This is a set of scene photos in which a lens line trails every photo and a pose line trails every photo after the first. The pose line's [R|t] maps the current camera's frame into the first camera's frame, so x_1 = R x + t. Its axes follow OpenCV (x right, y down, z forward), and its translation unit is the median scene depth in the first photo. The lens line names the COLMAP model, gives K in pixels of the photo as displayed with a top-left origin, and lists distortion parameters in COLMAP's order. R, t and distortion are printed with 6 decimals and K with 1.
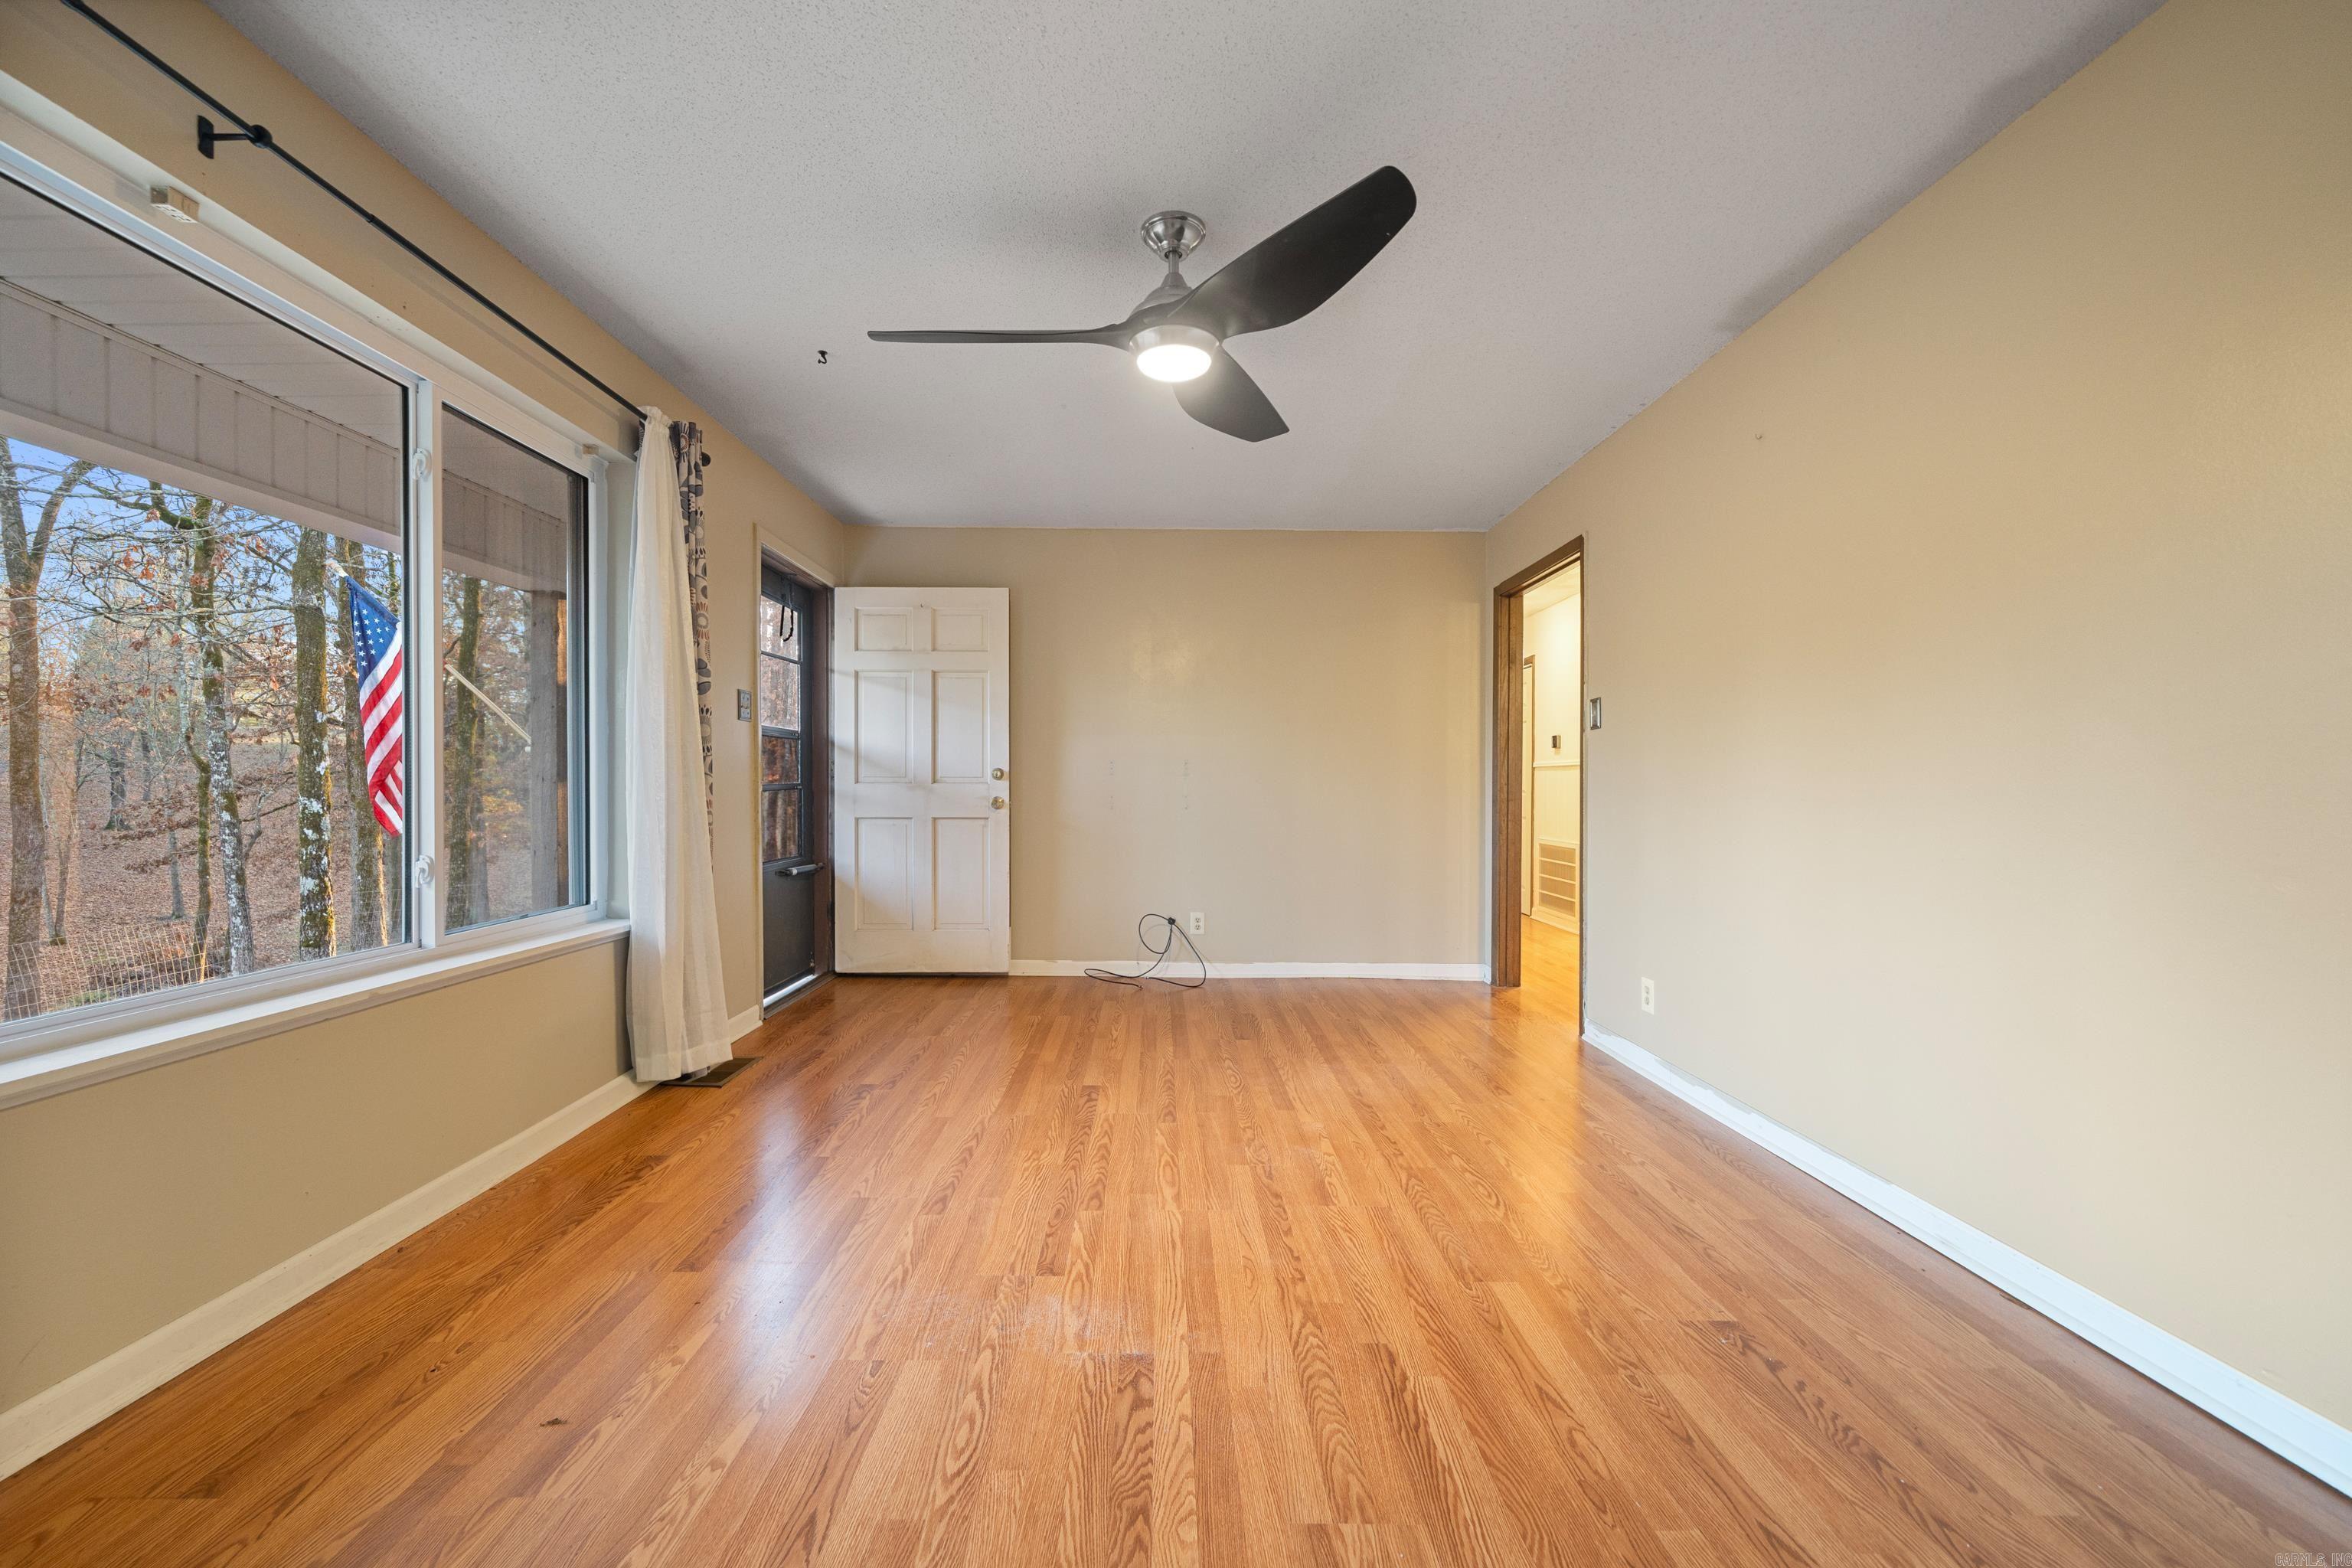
lens RADIAL K [[904.7, 0, 1164.2], [0, 904.7, 787.6], [0, 0, 1]] dist [-0.001522, -0.000238]
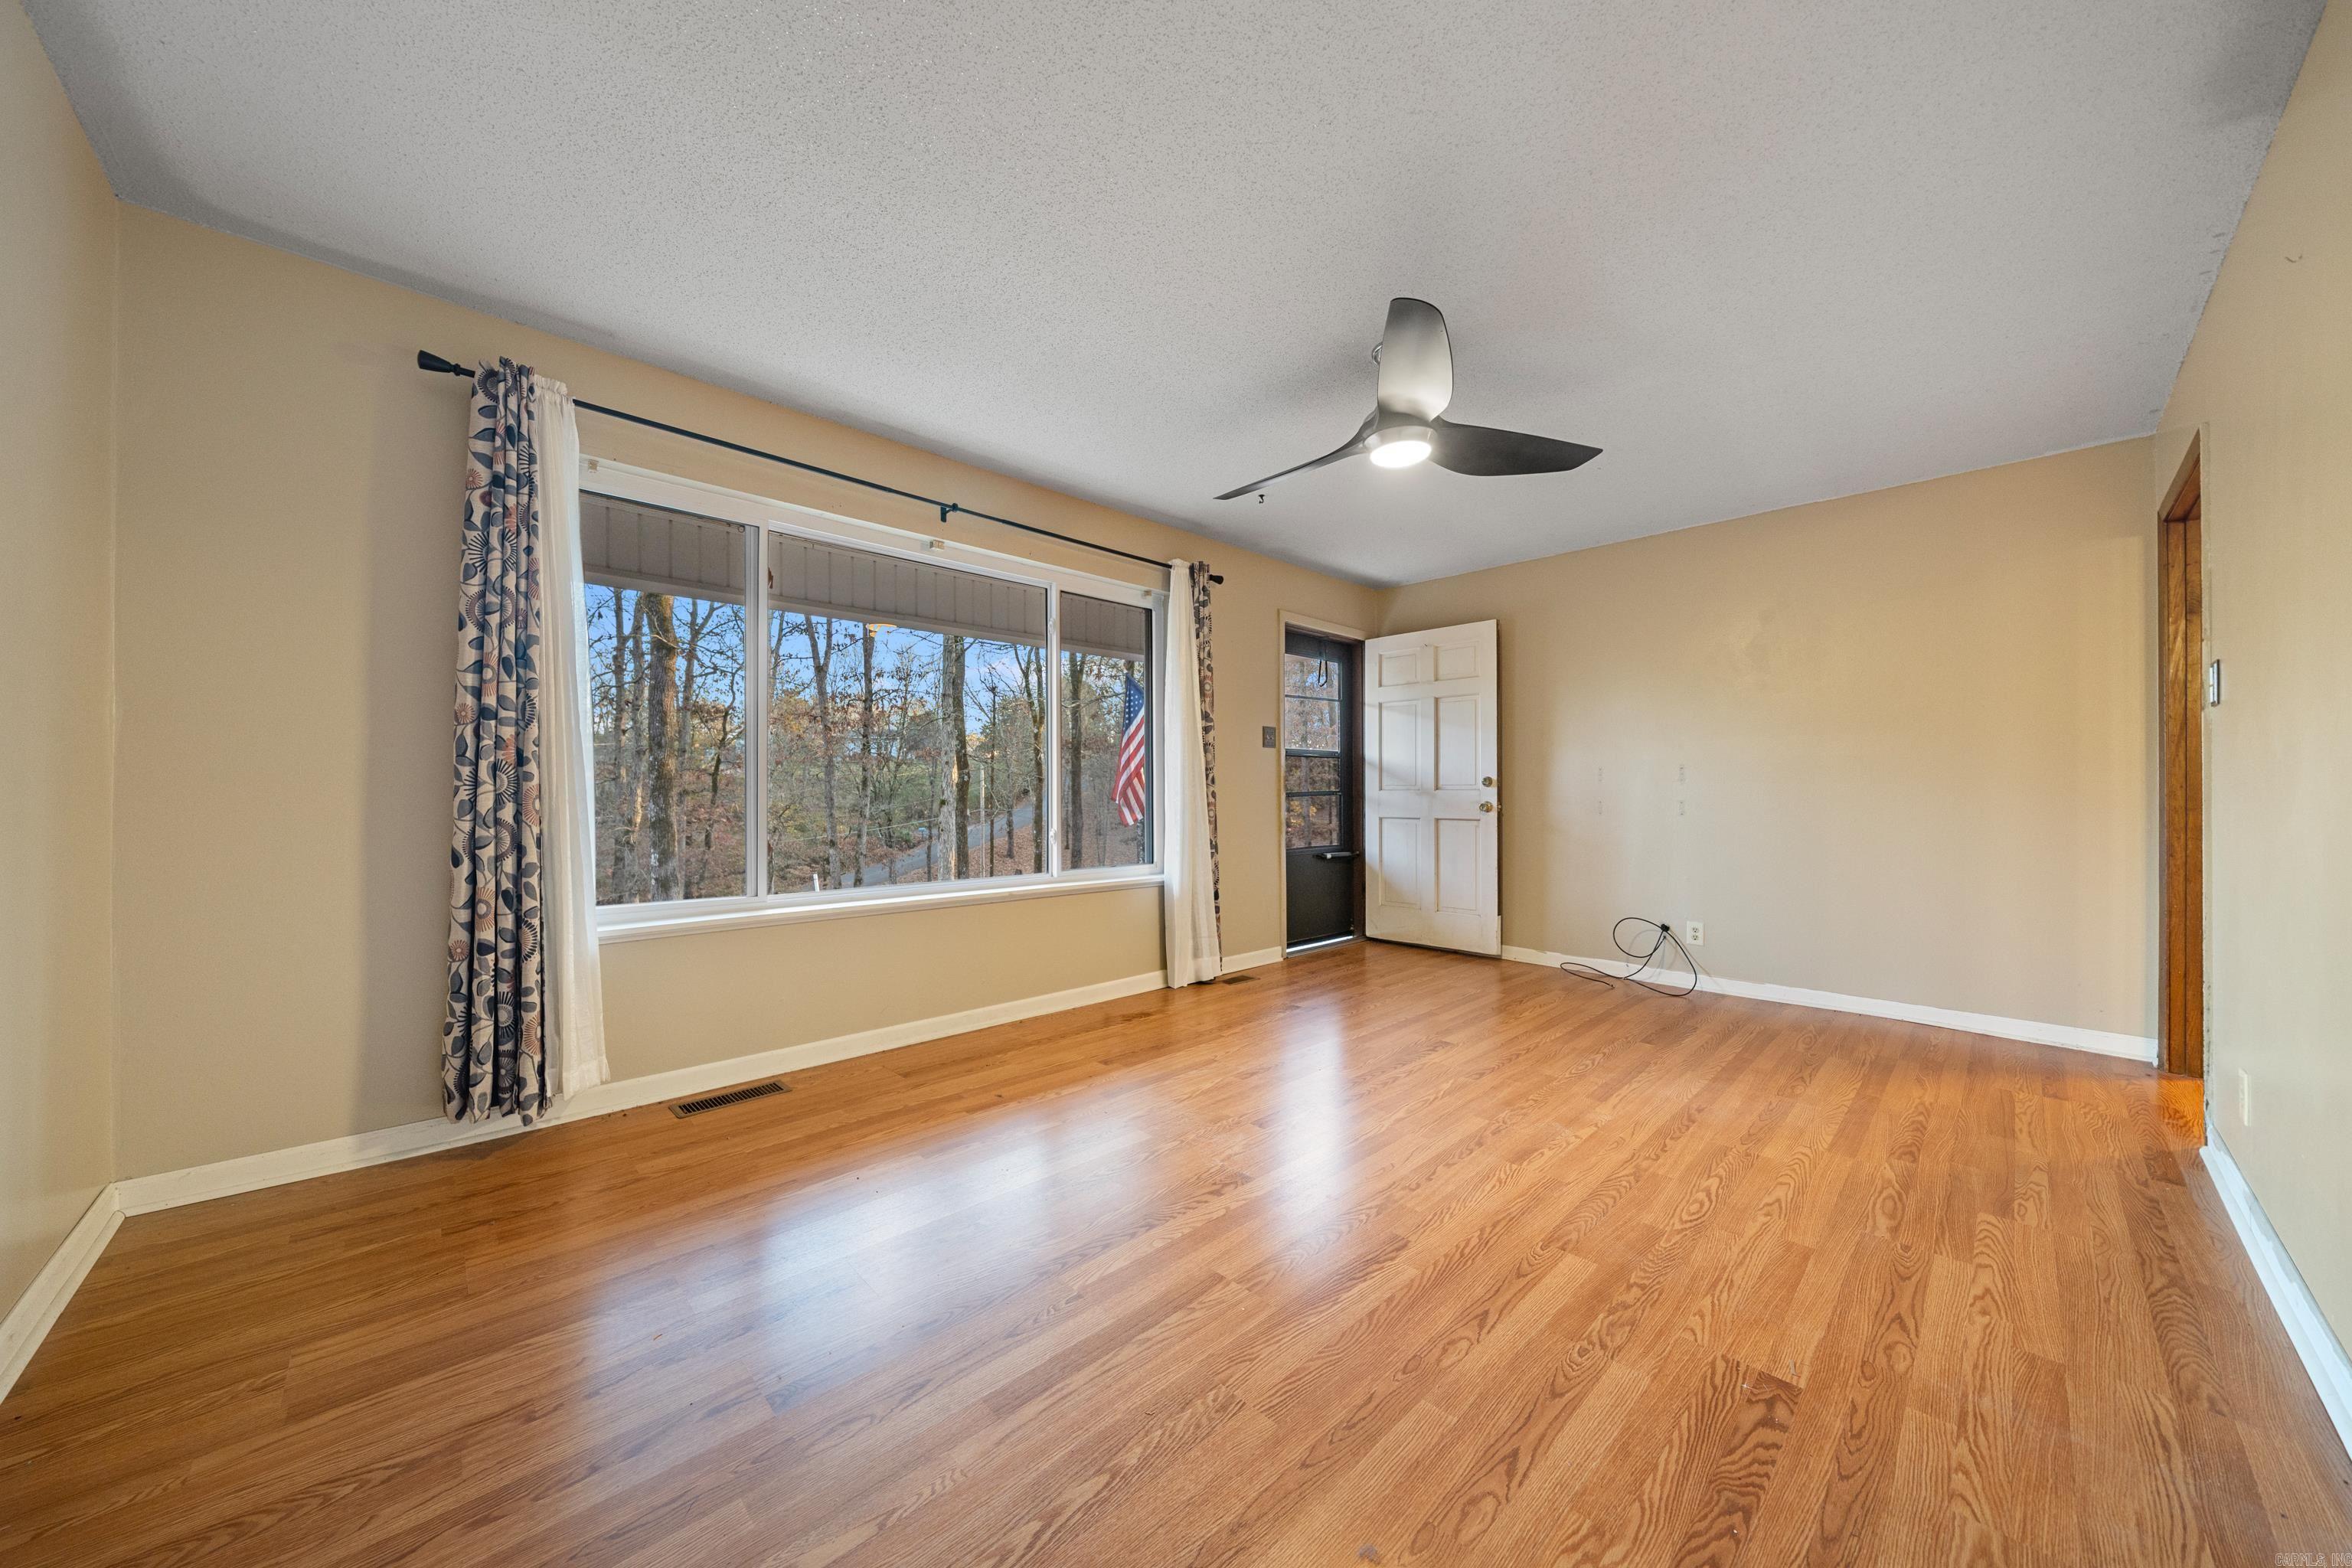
lens RADIAL K [[813.0, 0, 1176.0], [0, 813.0, 784.0], [0, 0, 1]] dist [-0.005764, 0.000112]
pose [[0.685889, -0.011332, -0.727618, 0.514521], [0.000877, 0.999891, -0.014746, 0.004876], [0.727706, 0.009476, 0.685824, 0.001236]]
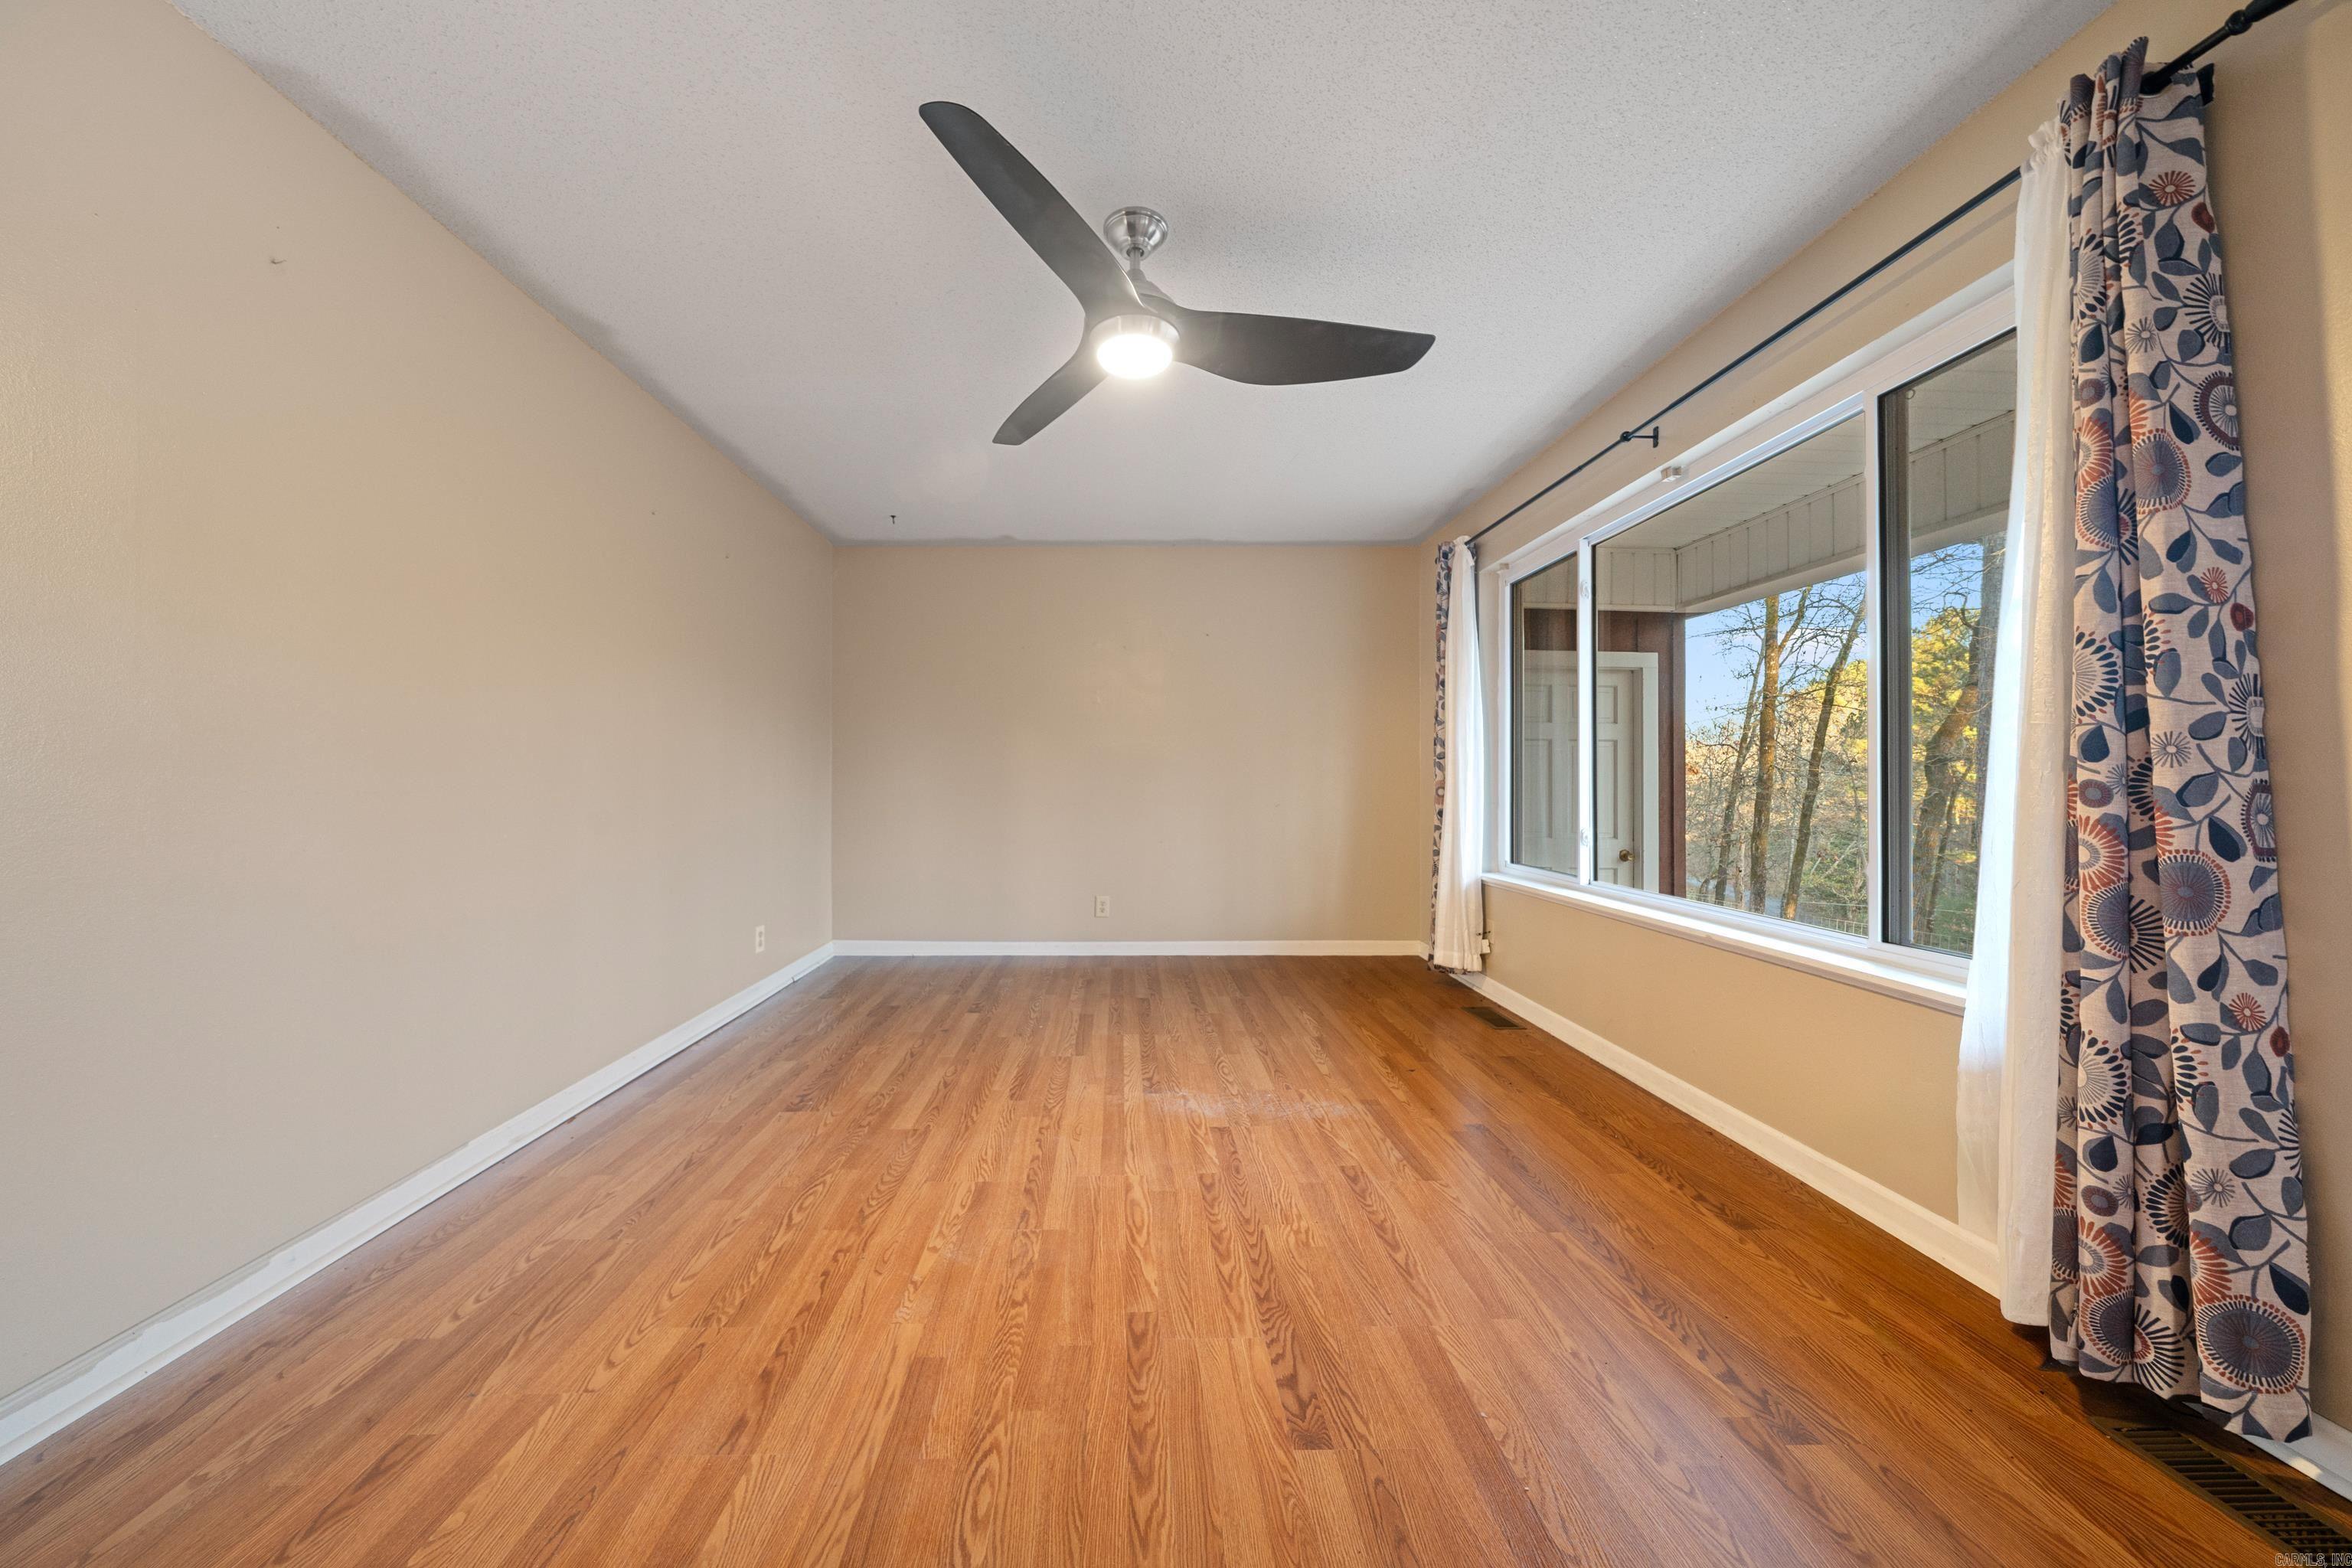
lens RADIAL K [[813.9, 0, 1122.7], [0, 813.9, 774.9], [0, 0, 1]] dist [-0.004837, 0.000087]
pose [[-0.999957, -0.008710, 0.003147, 0.018135], [-0.008739, 0.999917, -0.009485, 0.000541], [-0.003064, -0.009512, -0.999950, 1.580187]]
